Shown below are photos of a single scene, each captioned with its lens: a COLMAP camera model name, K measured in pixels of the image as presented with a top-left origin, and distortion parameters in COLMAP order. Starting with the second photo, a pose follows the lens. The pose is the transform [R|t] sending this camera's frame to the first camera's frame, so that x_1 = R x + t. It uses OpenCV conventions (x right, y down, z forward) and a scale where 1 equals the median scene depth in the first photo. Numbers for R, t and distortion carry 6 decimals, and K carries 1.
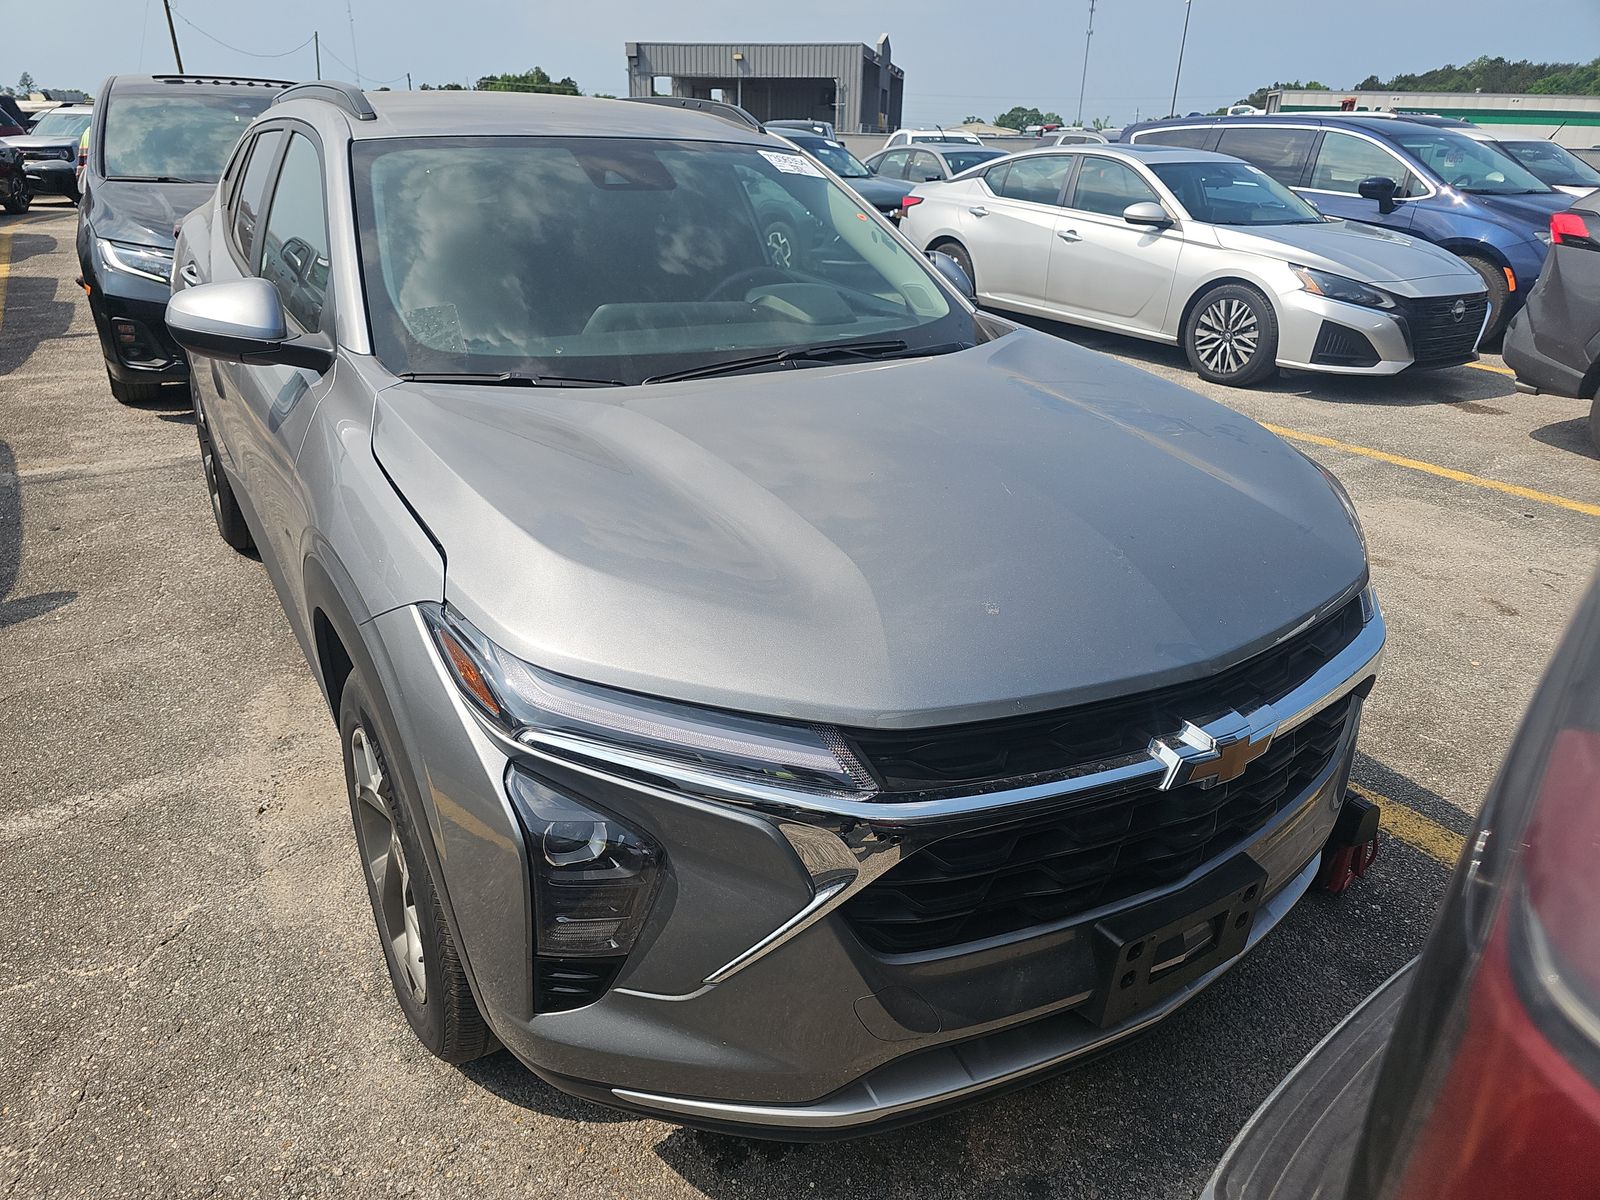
lens RADIAL K [[1065.4, 0, 796.3], [0, 1065.4, 593.1], [0, 0, 1]] dist [0.037001, -0.022375]
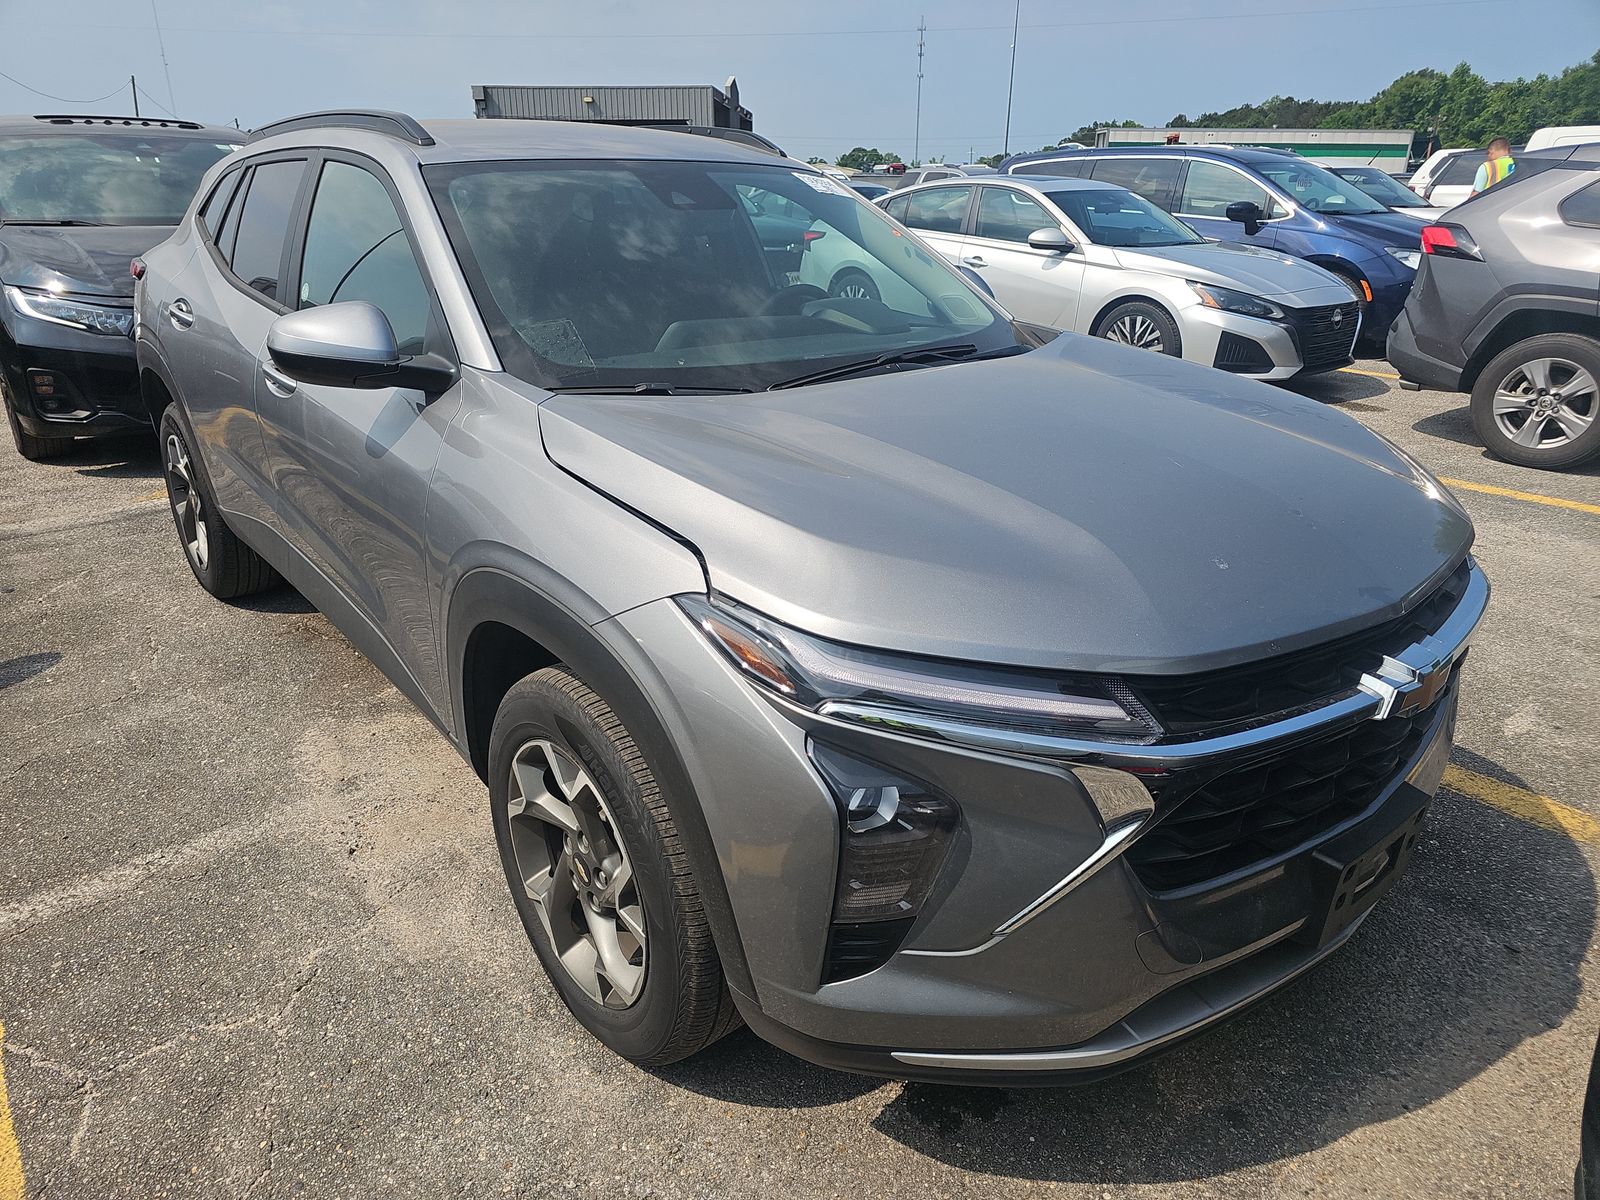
lens RADIAL K [[1059.9, 0, 800.0], [0, 1059.9, 600.0], [0, 0, 1]] dist [0.047867, -0.030961]
pose [[0.990528, -0.064240, 0.121356, -0.208288], [0.067368, 0.997489, -0.021850, 0.025565], [-0.119648, 0.029819, 0.992369, -0.013481]]
